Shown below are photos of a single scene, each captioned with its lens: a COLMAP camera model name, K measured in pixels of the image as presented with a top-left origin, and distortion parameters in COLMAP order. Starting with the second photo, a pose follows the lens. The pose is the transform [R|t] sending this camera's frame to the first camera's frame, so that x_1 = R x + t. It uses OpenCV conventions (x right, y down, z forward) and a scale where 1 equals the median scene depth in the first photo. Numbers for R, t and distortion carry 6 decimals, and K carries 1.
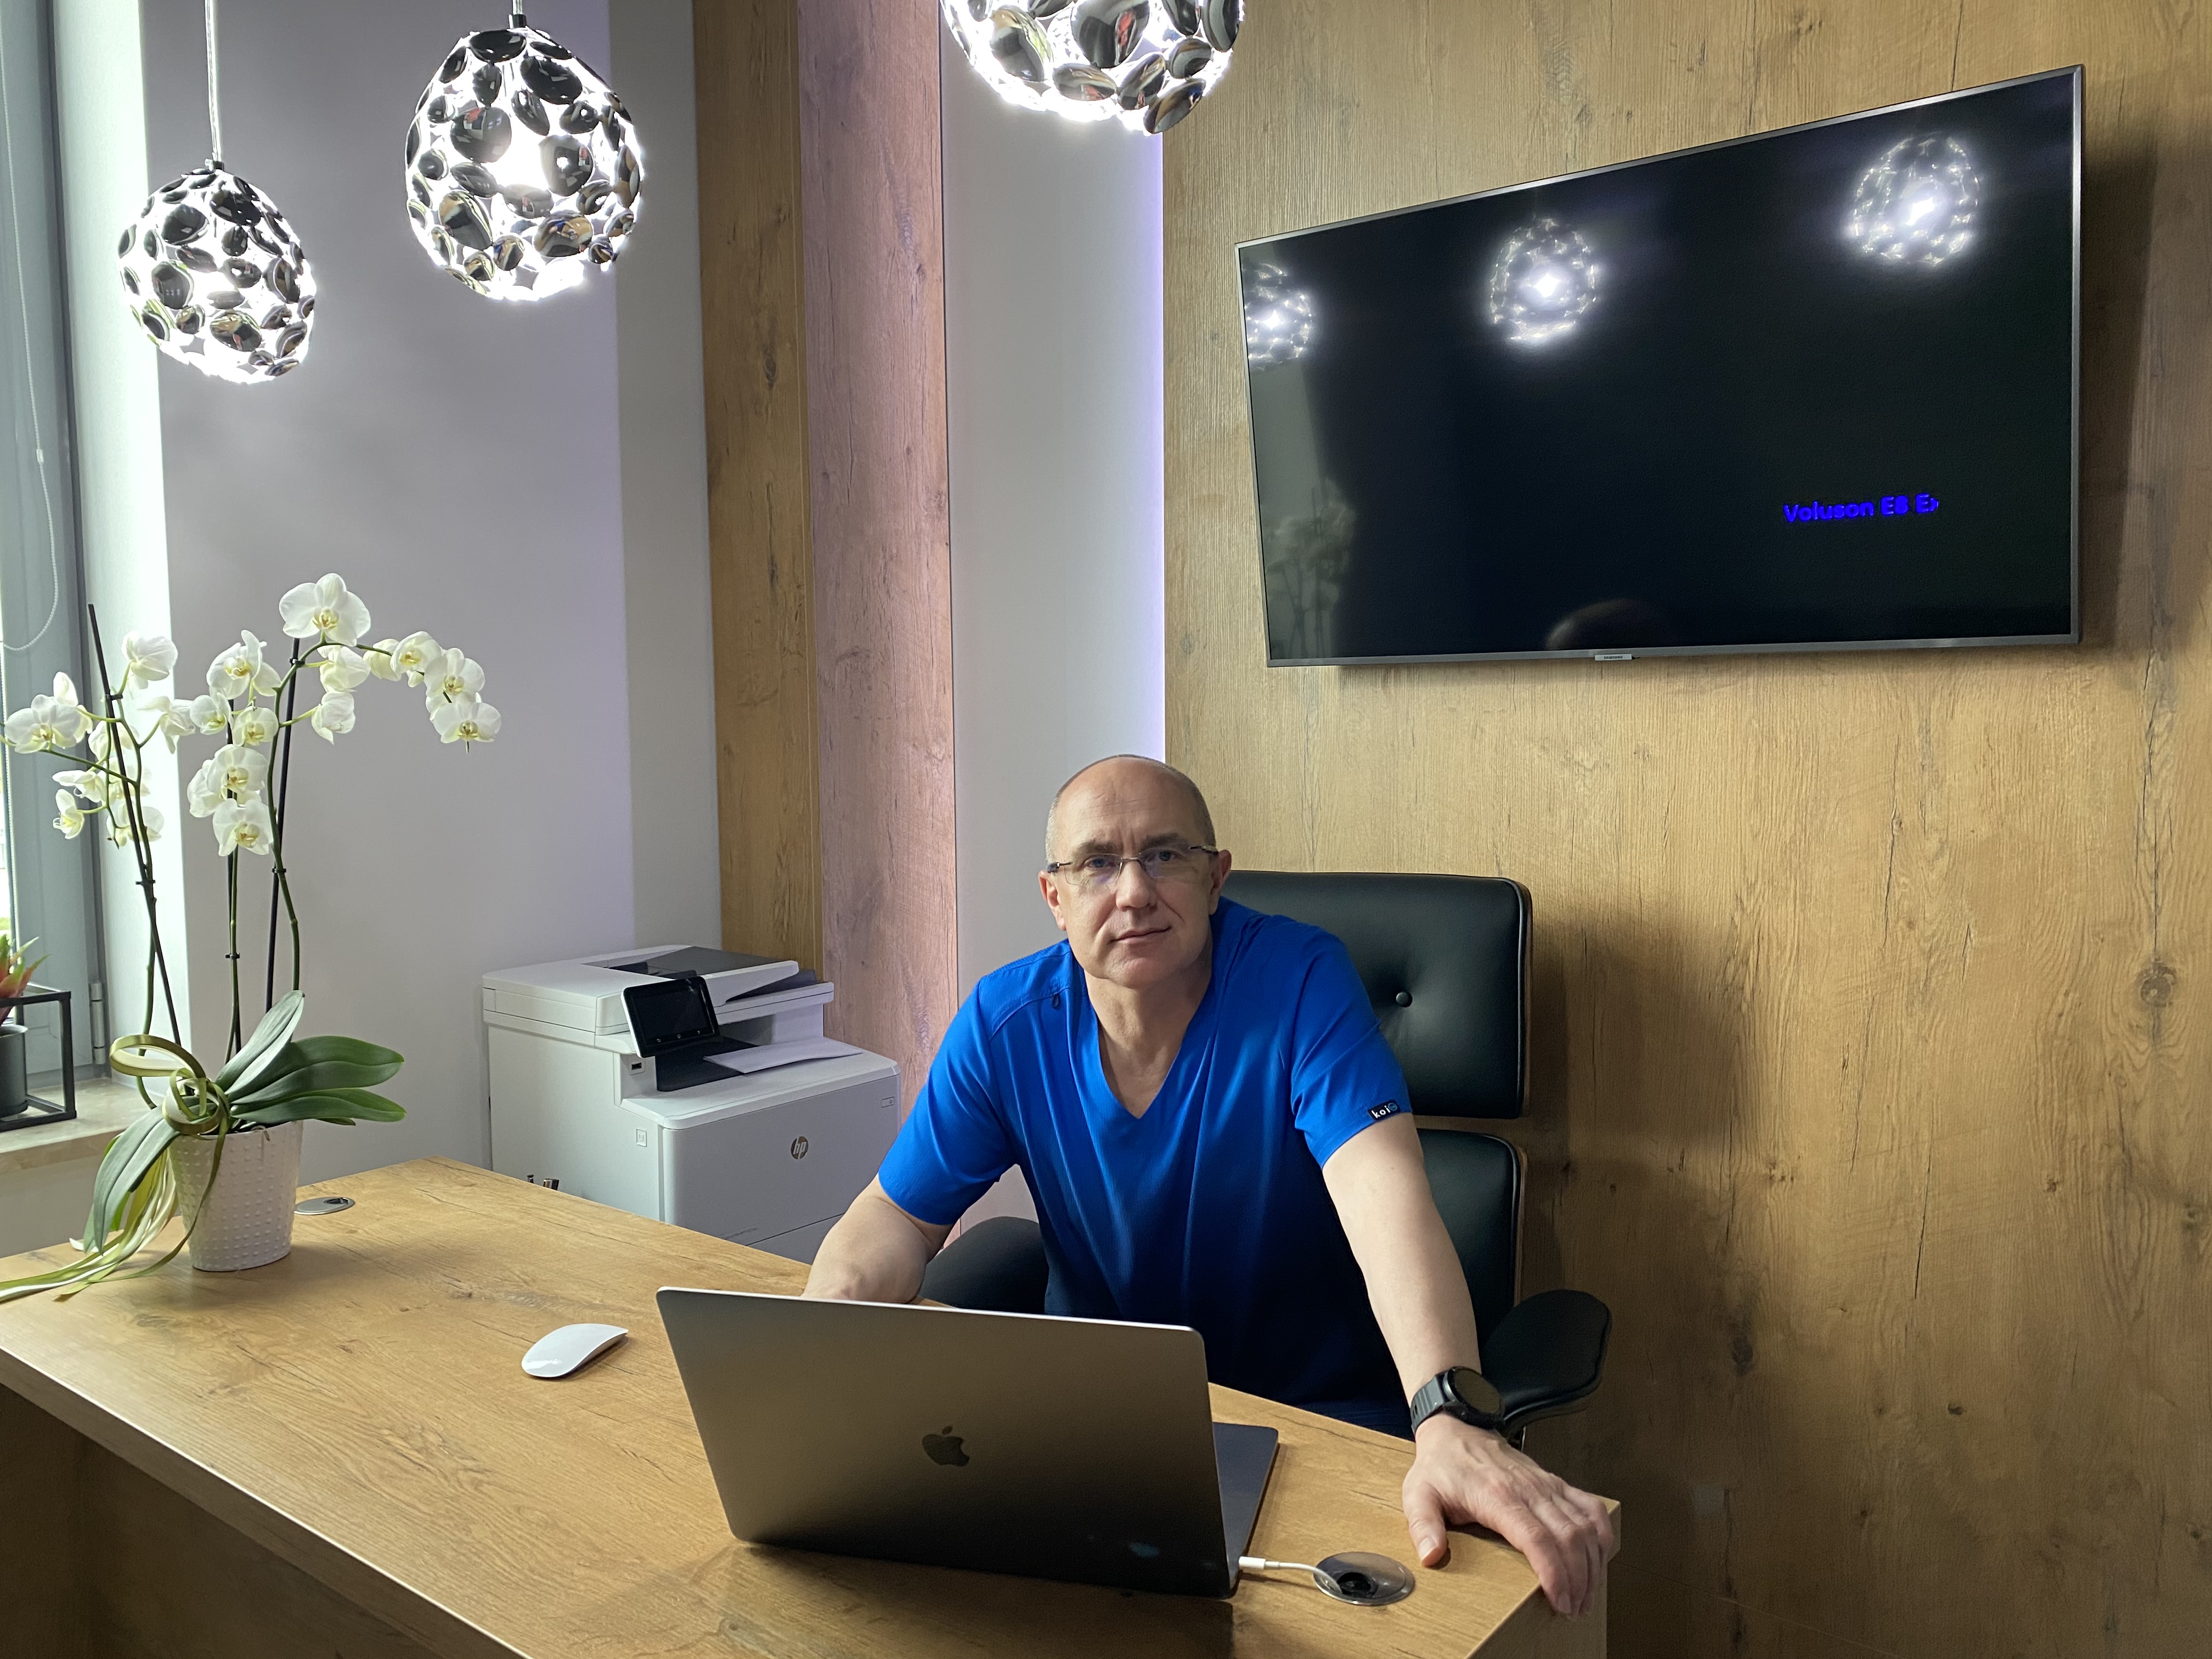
lens RADIAL K [[1690.7, 0, 1106.0], [0, 1690.7, 801.2], [0, 0, 1]] dist [0.080604, -0.111839]
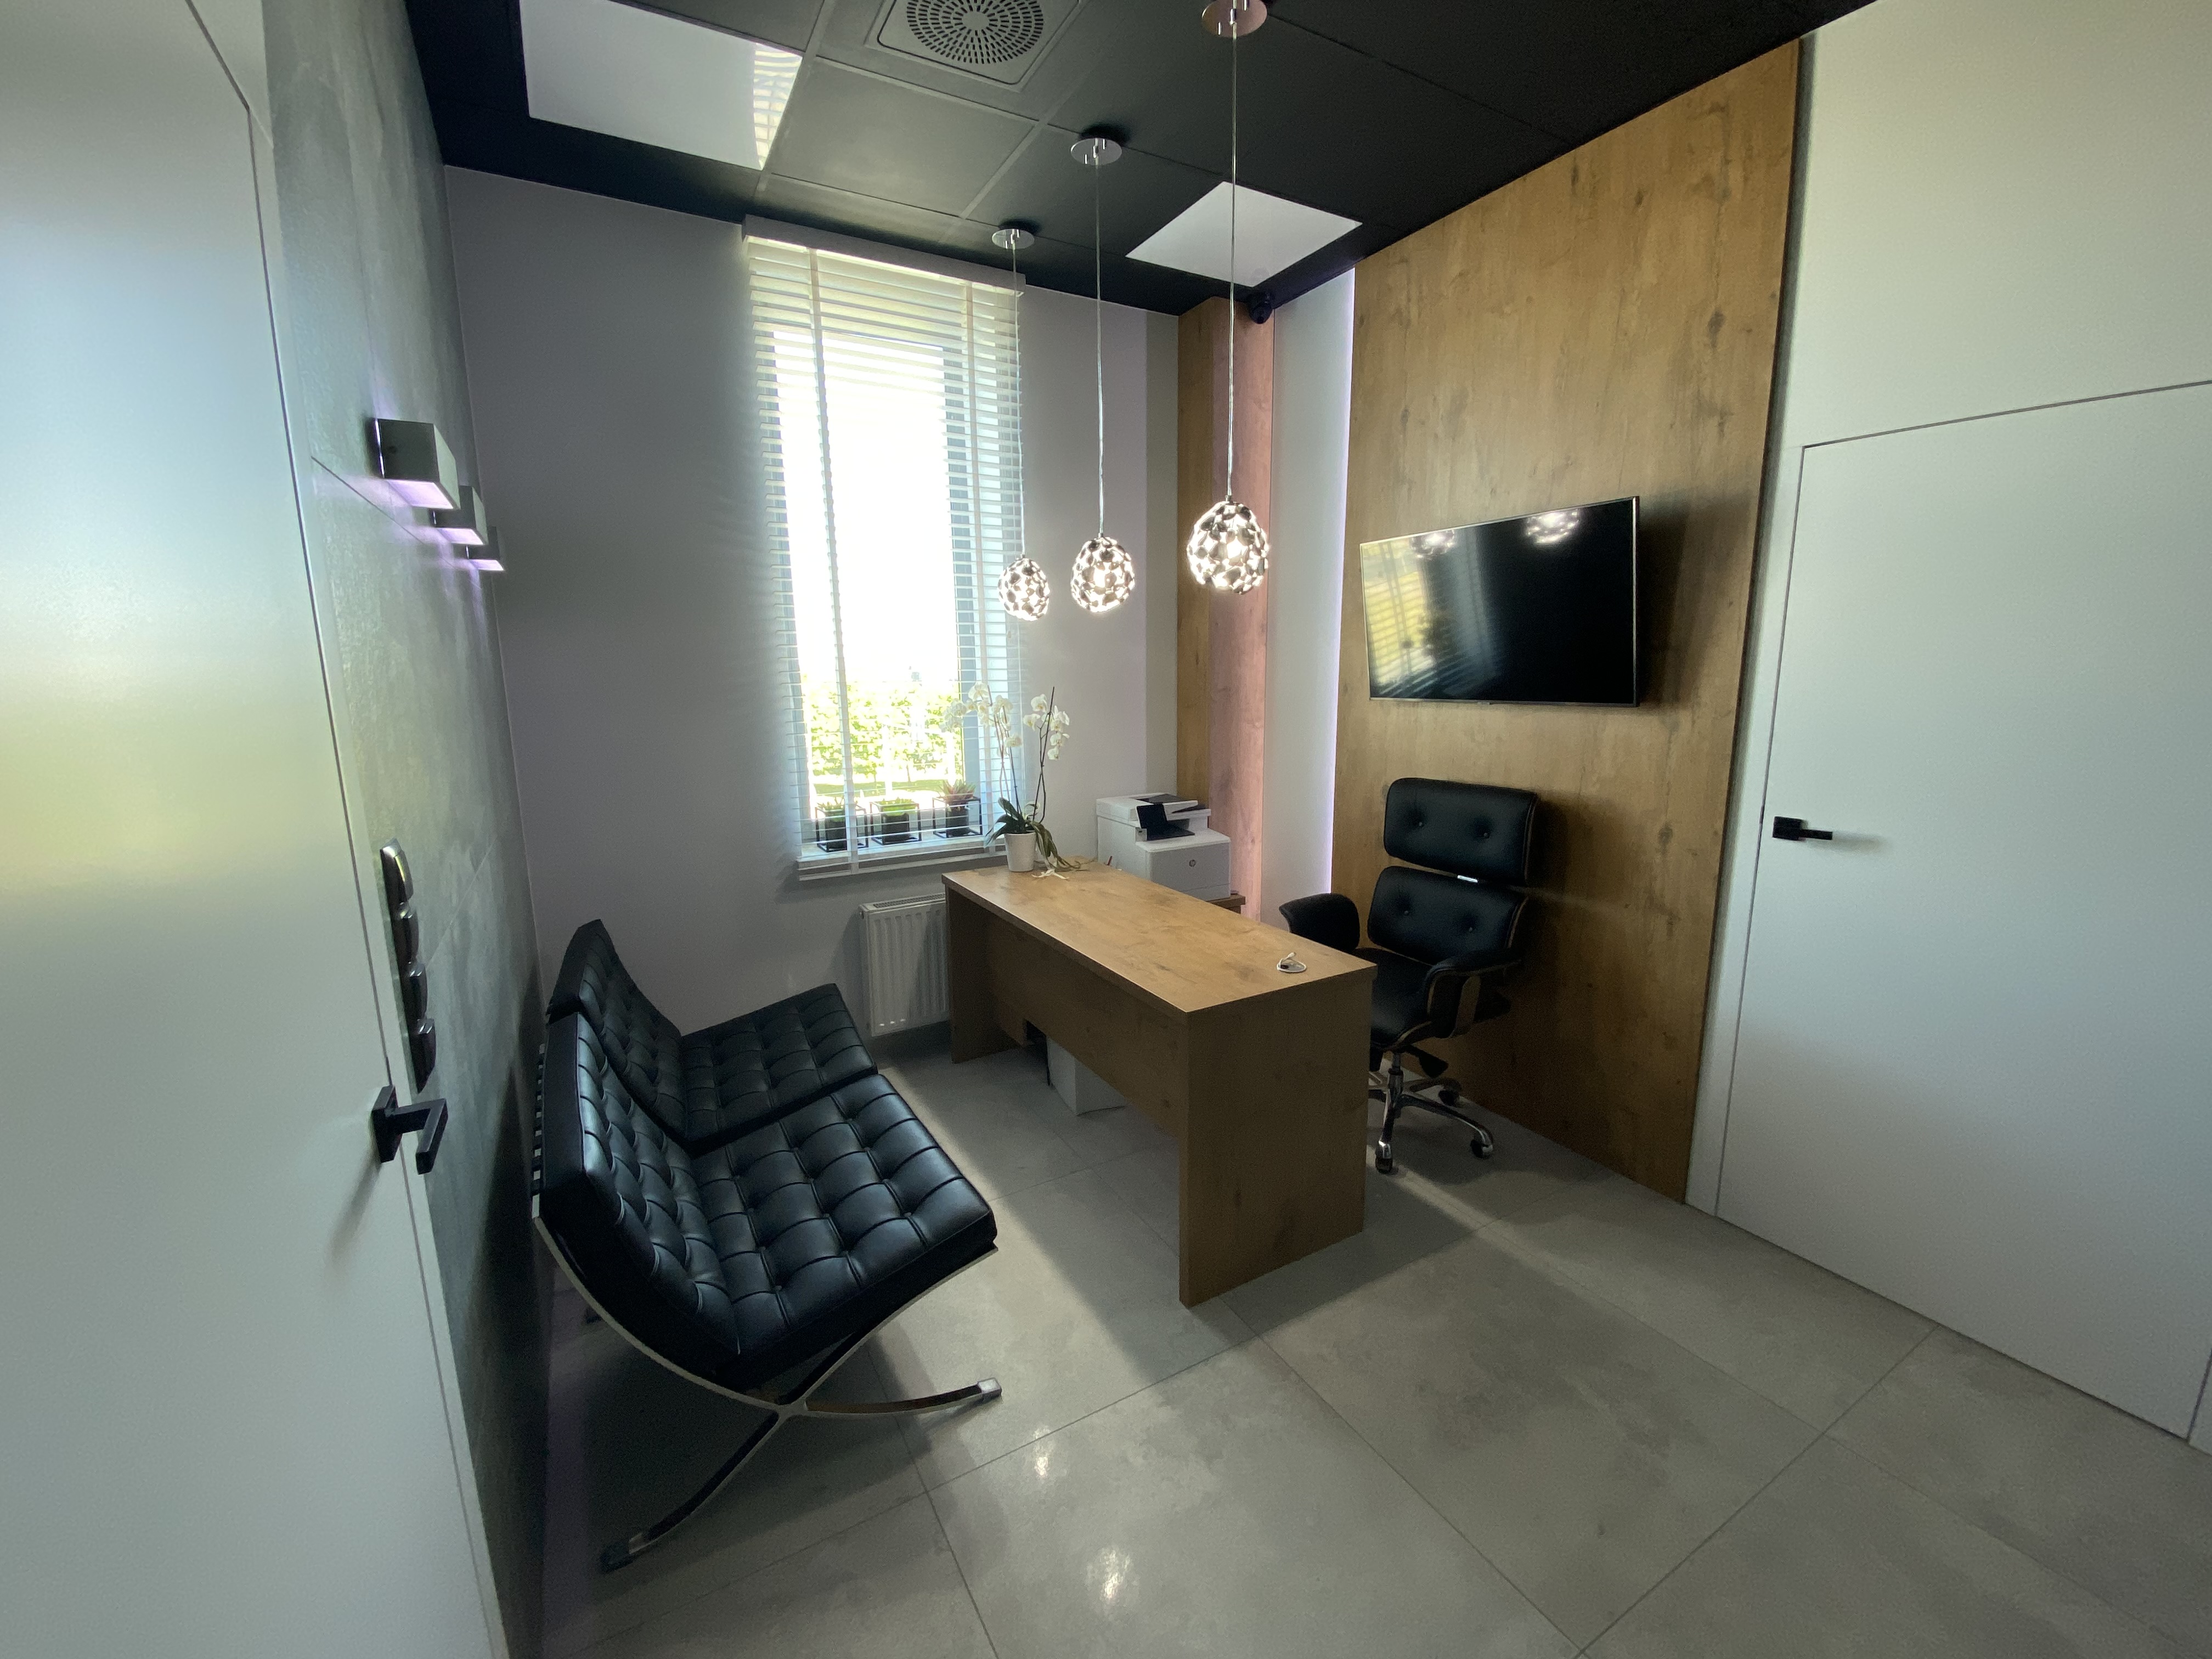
lens RADIAL K [[900.5, 0, 1106.0], [0, 900.5, 829.5], [0, 0, 1]] dist [-0.000420, -0.000015]
pose [[0.932753, 0.067032, -0.354229, 0.293651], [-0.025224, 0.992289, 0.121355, -0.049852], [0.359632, -0.104259, 0.927251, -0.630910]]
